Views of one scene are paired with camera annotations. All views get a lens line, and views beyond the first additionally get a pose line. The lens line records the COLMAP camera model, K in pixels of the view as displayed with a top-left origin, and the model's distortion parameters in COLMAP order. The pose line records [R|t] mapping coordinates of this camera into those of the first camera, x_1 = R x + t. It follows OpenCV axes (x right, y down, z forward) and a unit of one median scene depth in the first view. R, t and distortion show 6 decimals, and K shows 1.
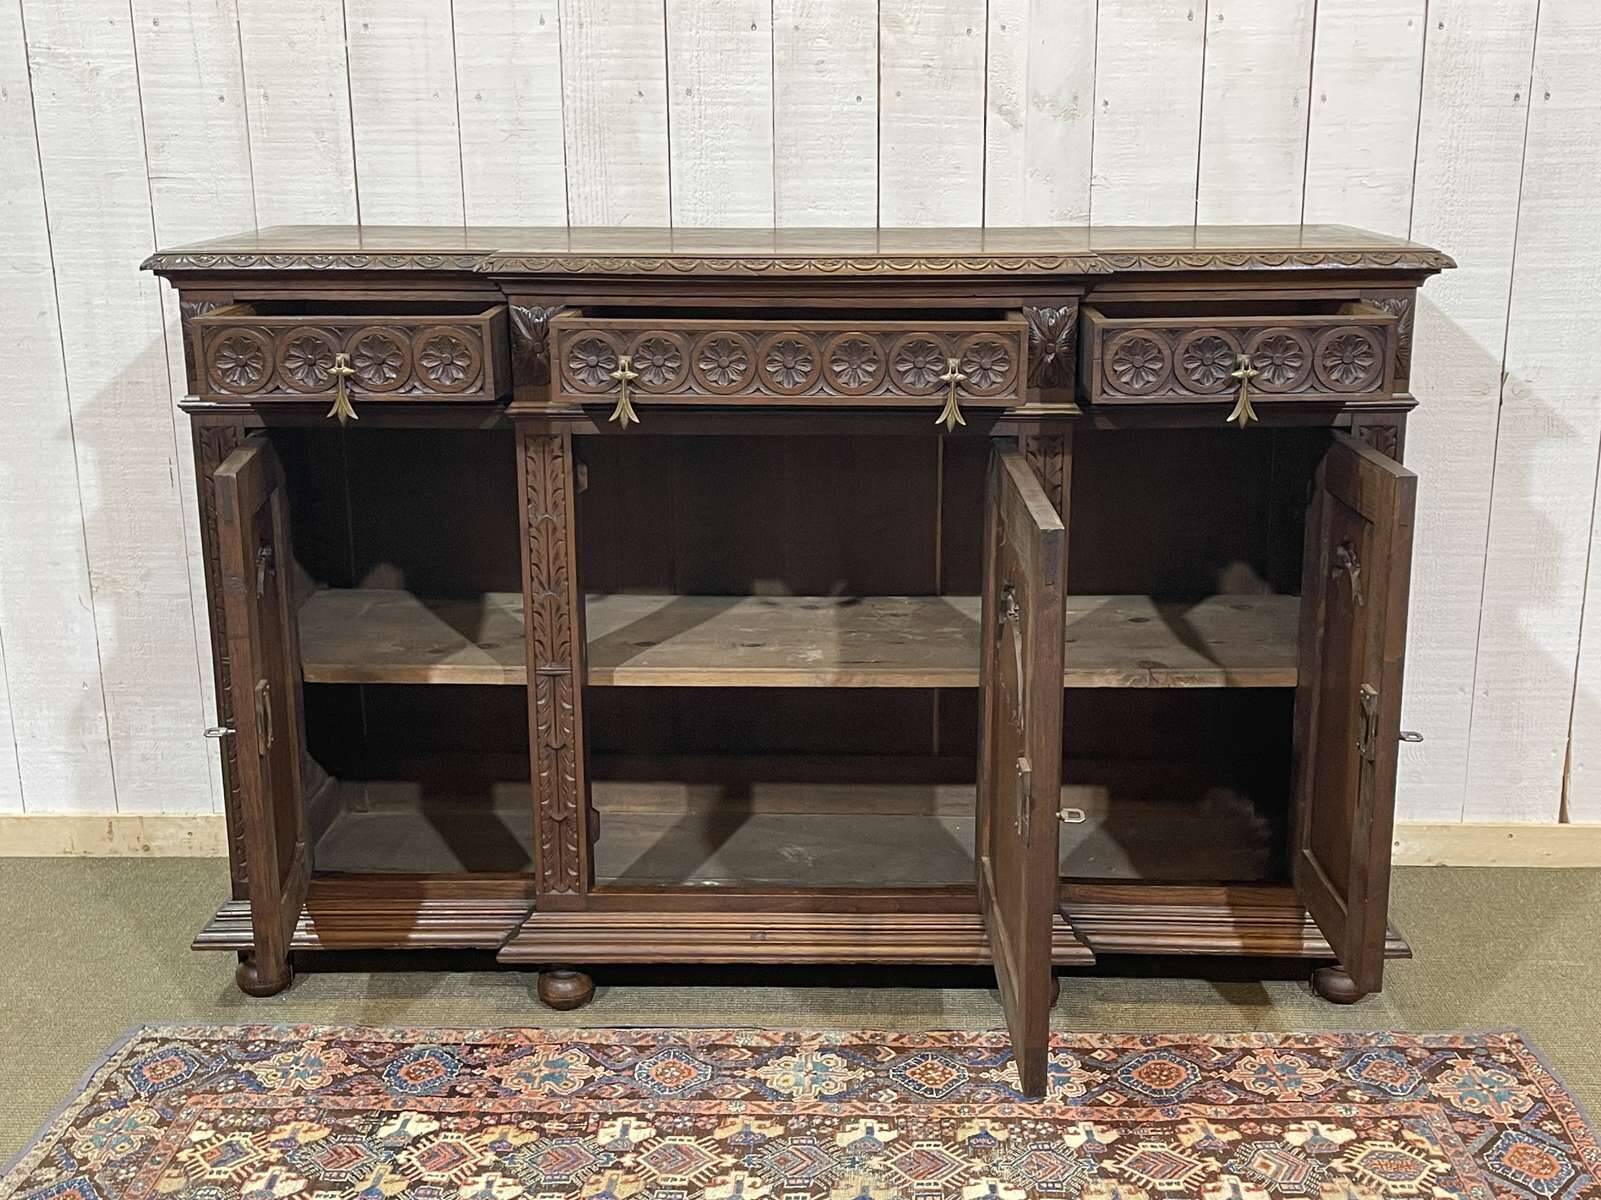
lens RADIAL K [[1859.5, 0, 826.9], [0, 1859.5, 629.5], [0, 0, 1]] dist [0.034250, 0.000000]
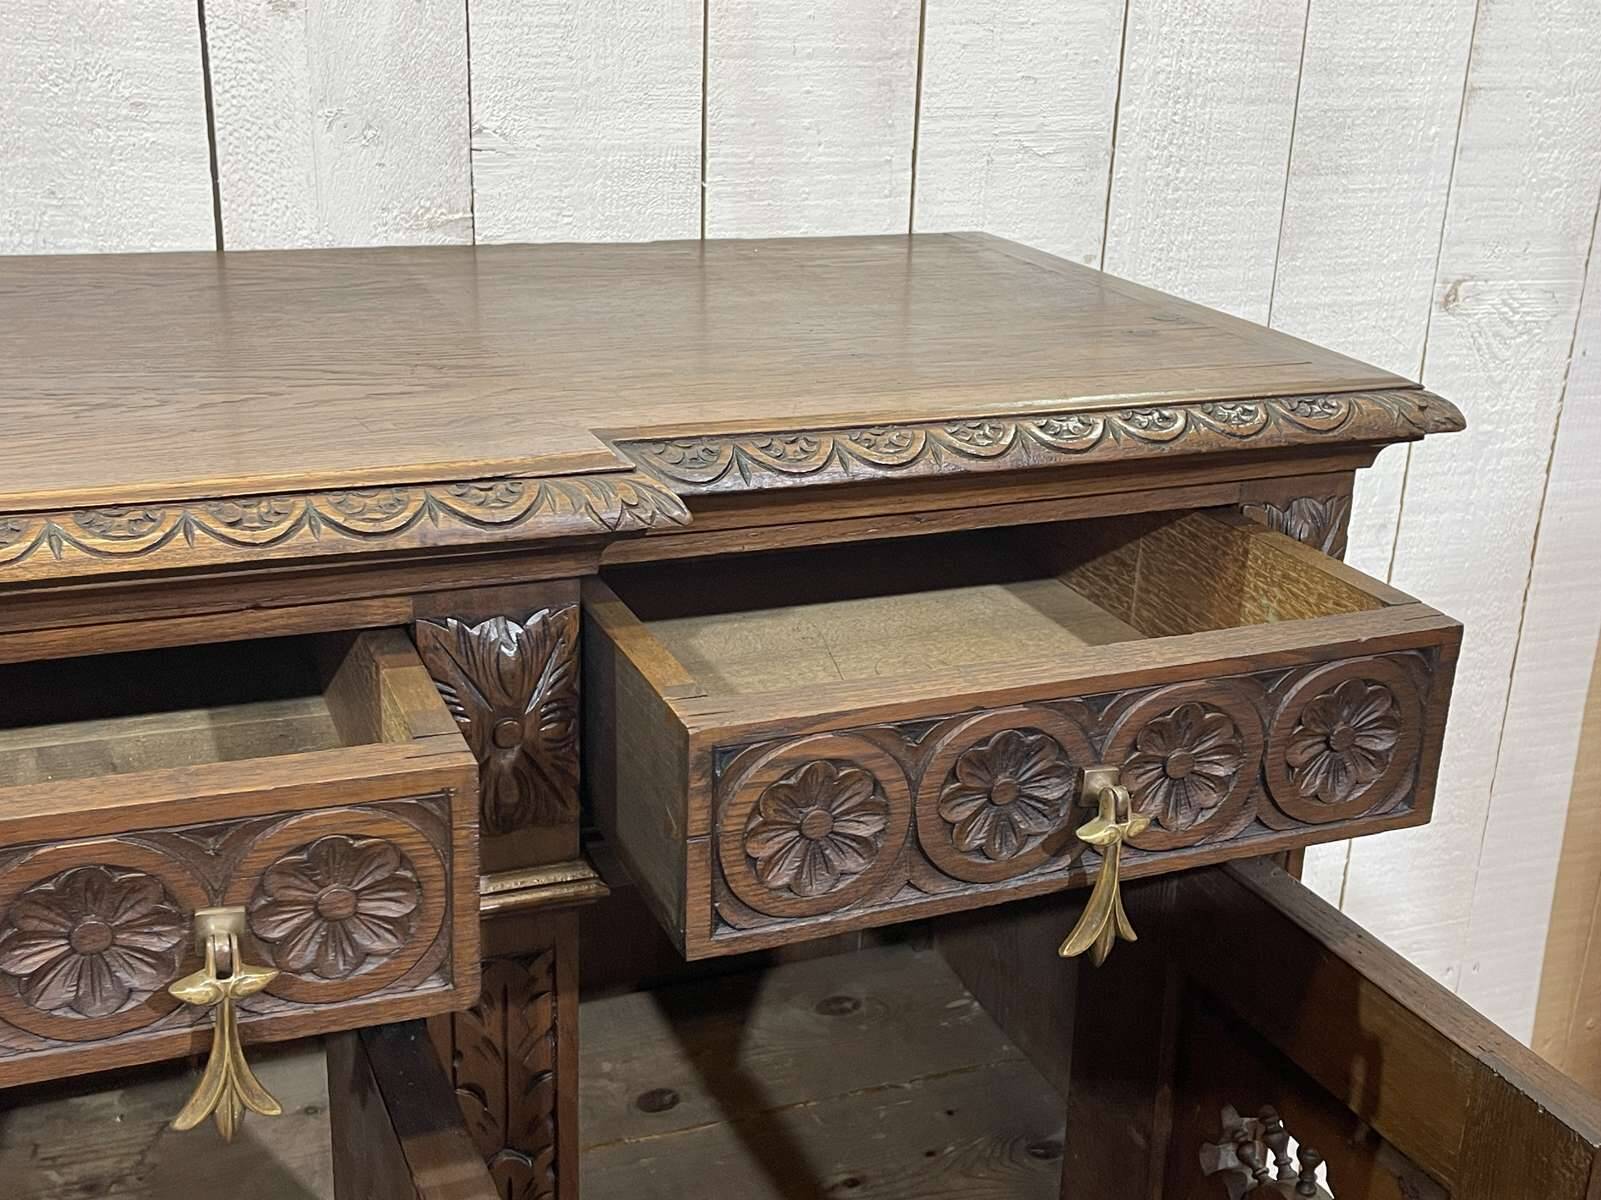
lens RADIAL K [[1862.5, 0, 821.9], [0, 1862.5, 620.3], [0, 0, 1]] dist [0.028445, 0.000000]
pose [[0.916125, -0.103280, 0.387360, 0.042067], [0.067630, 0.992212, 0.104601, -0.192908], [-0.395147, -0.069630, 0.915975, 0.640042]]
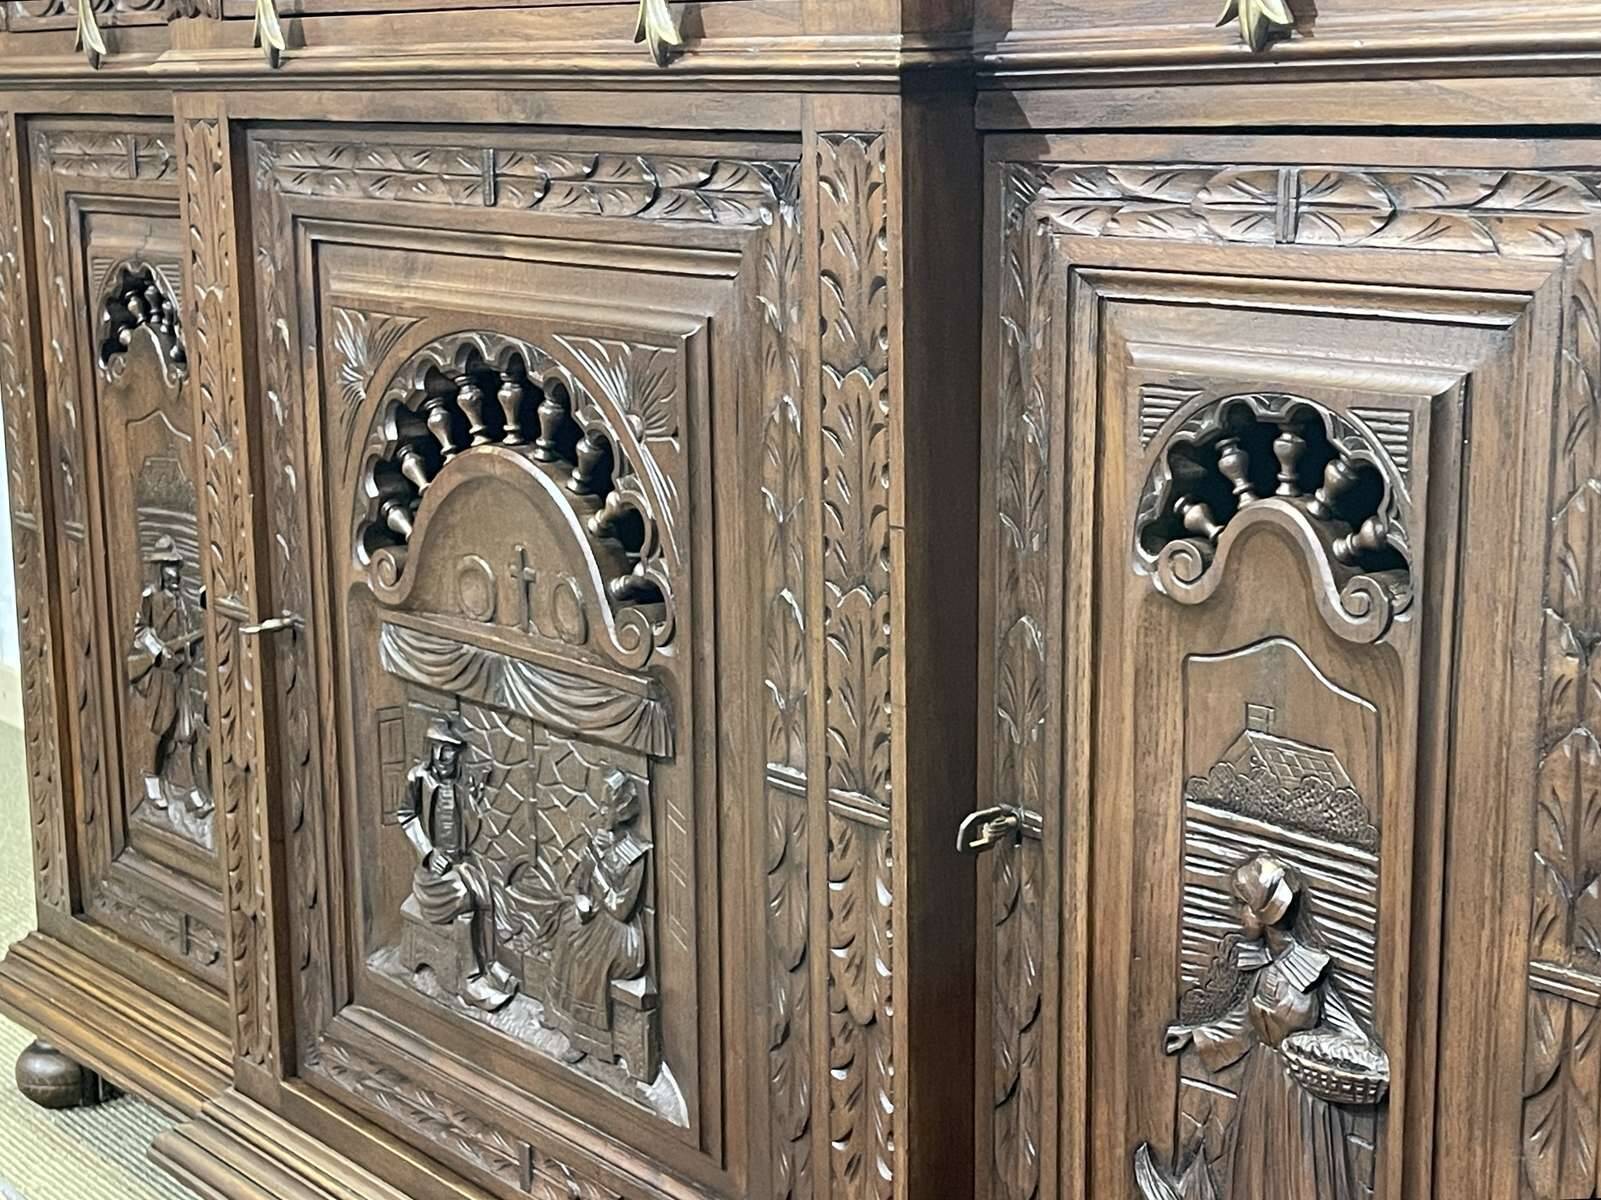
lens RADIAL K [[2634.3, 0, 814.2], [0, 2634.3, 607.0], [0, 0, 1]] dist [0.047607, 0.000000]
pose [[0.646100, 0.146923, -0.748978, 0.484562], [-0.193571, 0.980757, 0.025407, -0.026493], [0.738298, 0.128565, 0.662108, 0.652611]]
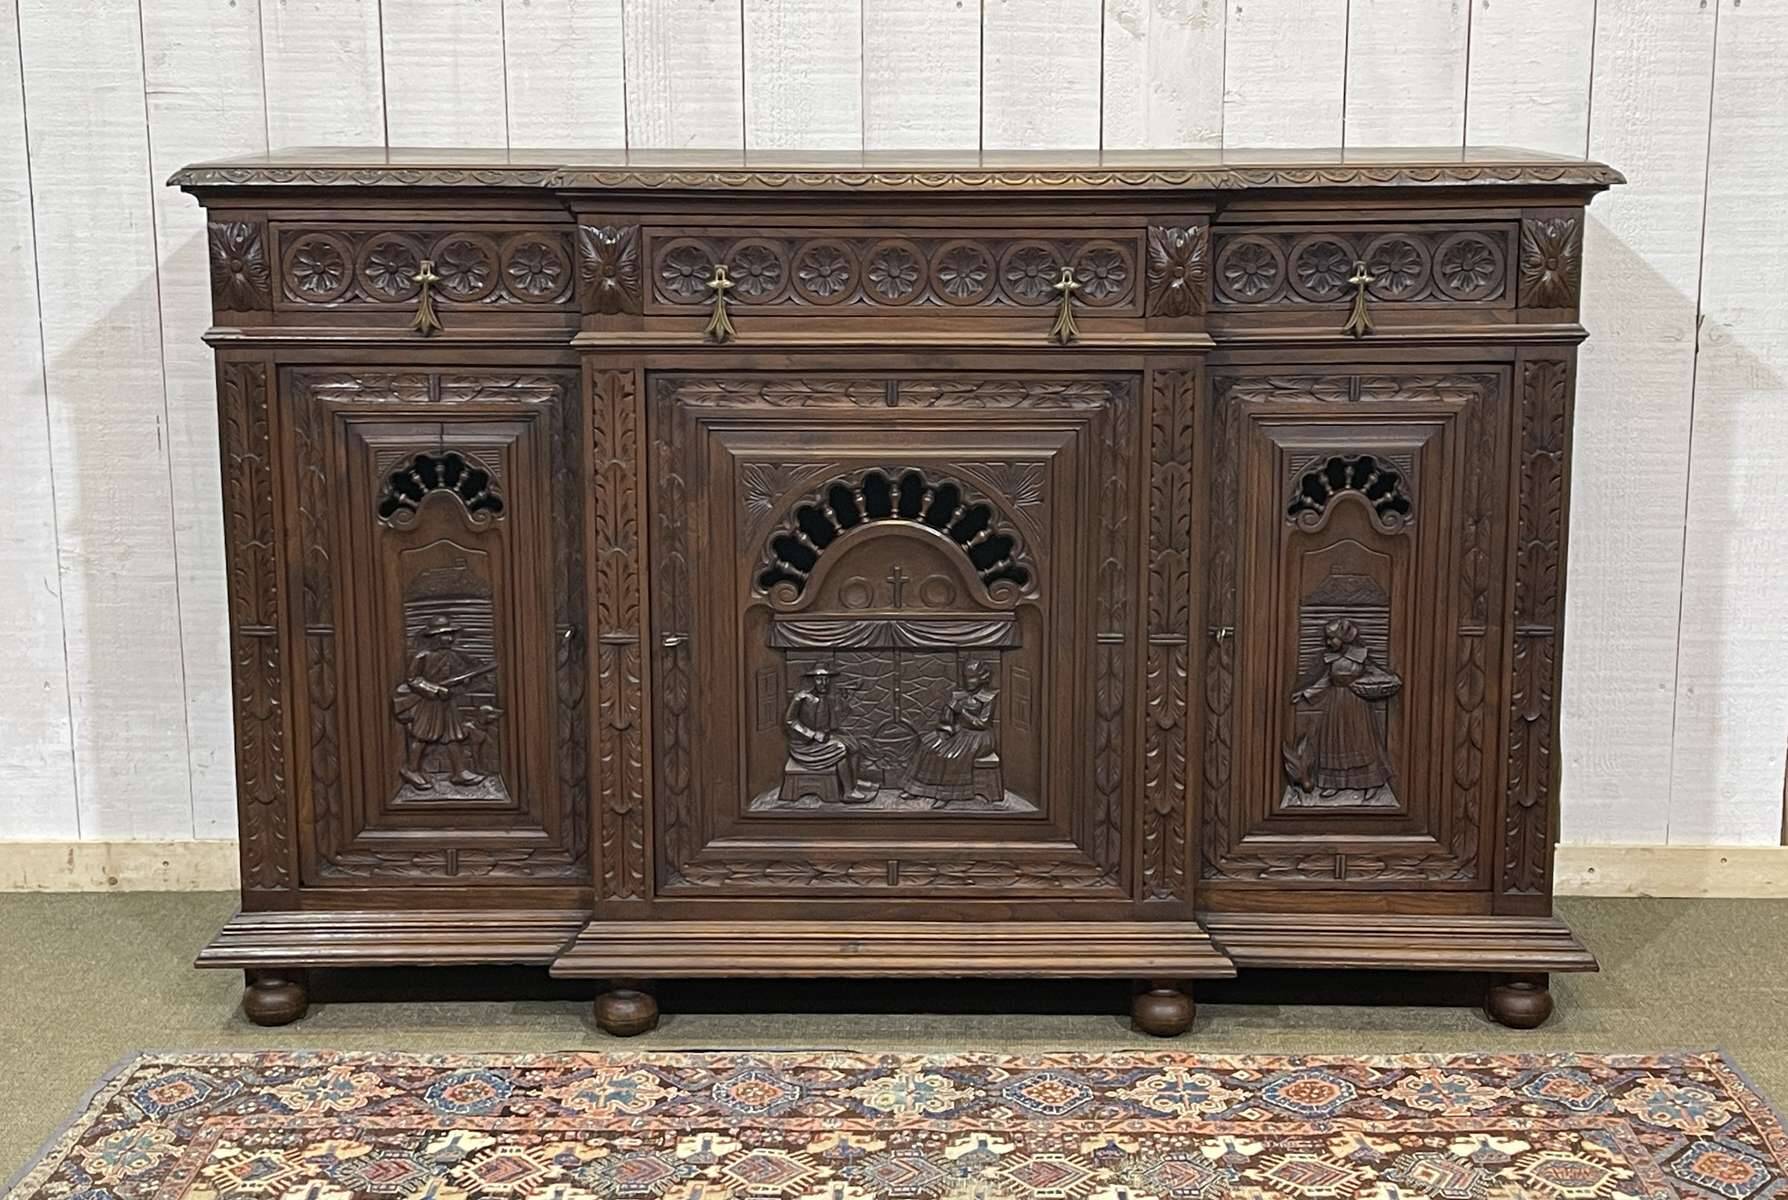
lens RADIAL K [[2561.9, 0, 901.6], [0, 2561.9, 592.0], [0, 0, 1]] dist [0.049701, 0.000000]
pose [[0.999944, -0.000898, 0.010528, -0.026089], [0.001566, 0.997975, -0.063593, 0.077958], [-0.010449, 0.063606, 0.997920, -0.216496]]
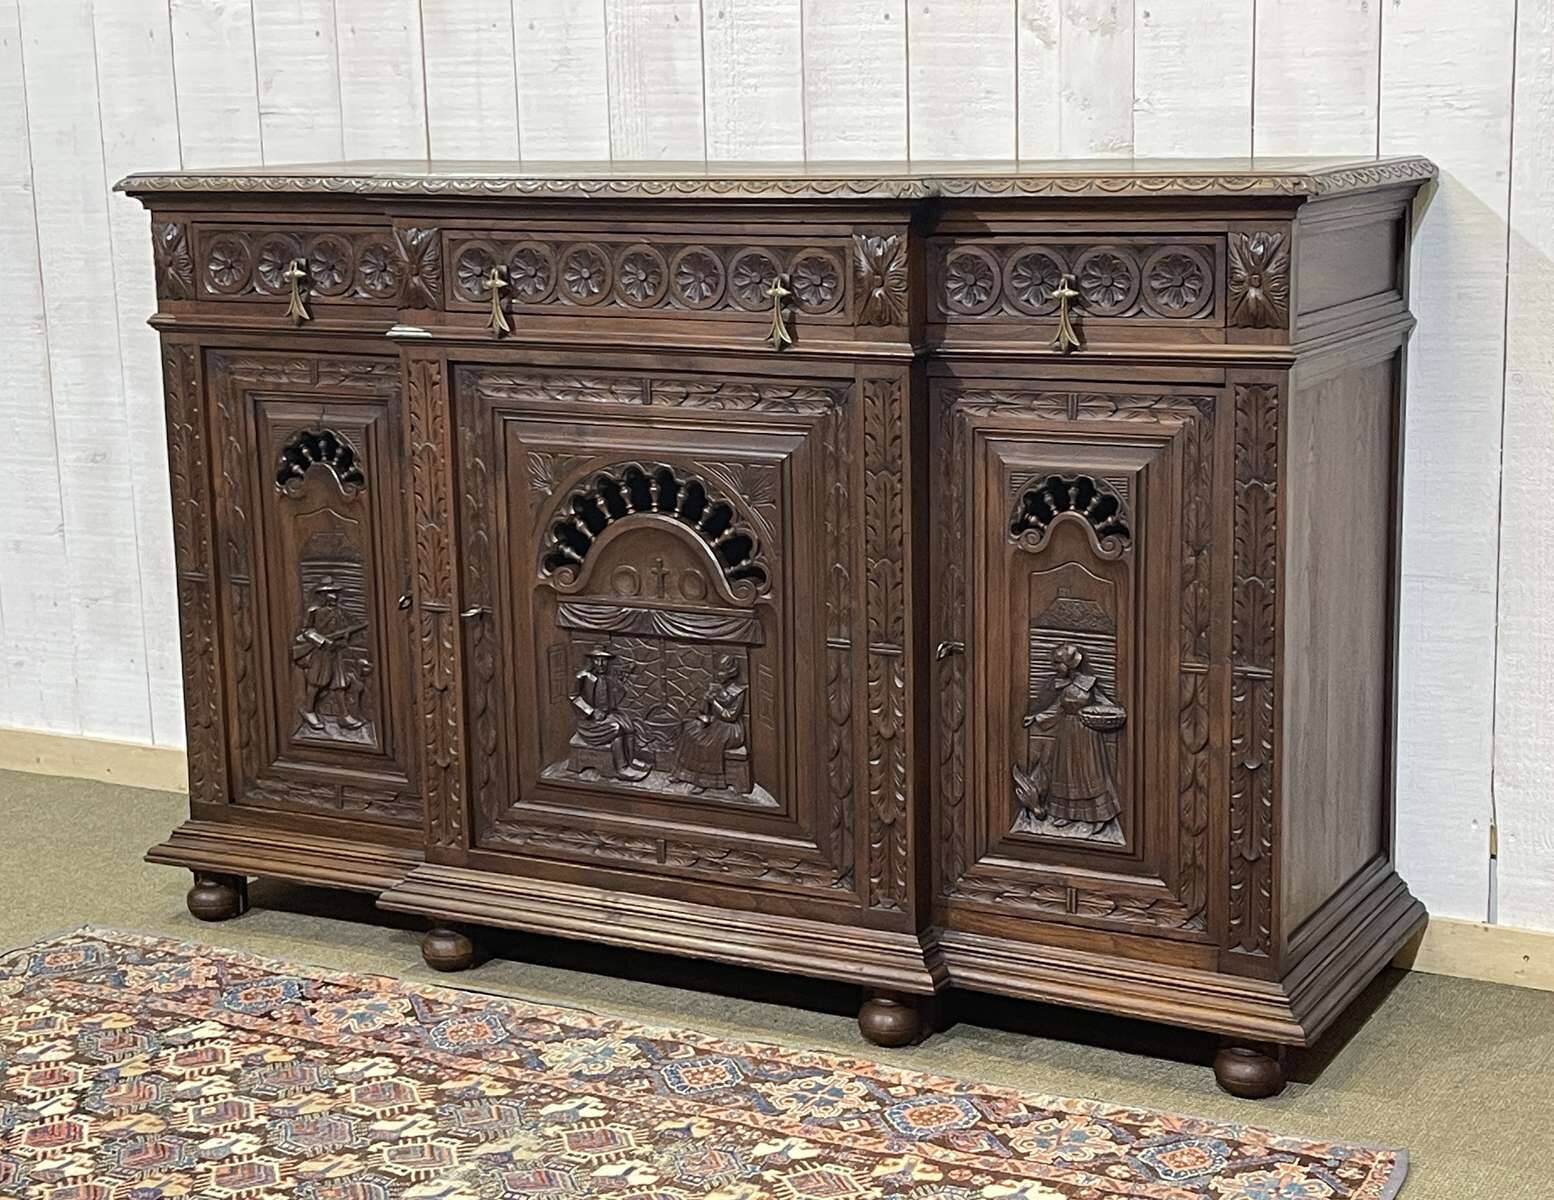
lens RADIAL K [[2561.9, 0, 812.8], [0, 2561.9, 621.1], [0, 0, 1]] dist [0.061564, 0.000000]
pose [[0.893946, 0.077860, -0.441360, 0.620510], [-0.104584, 0.993846, -0.036506, 0.058044], [0.435802, 0.078793, 0.896587, -0.108939]]
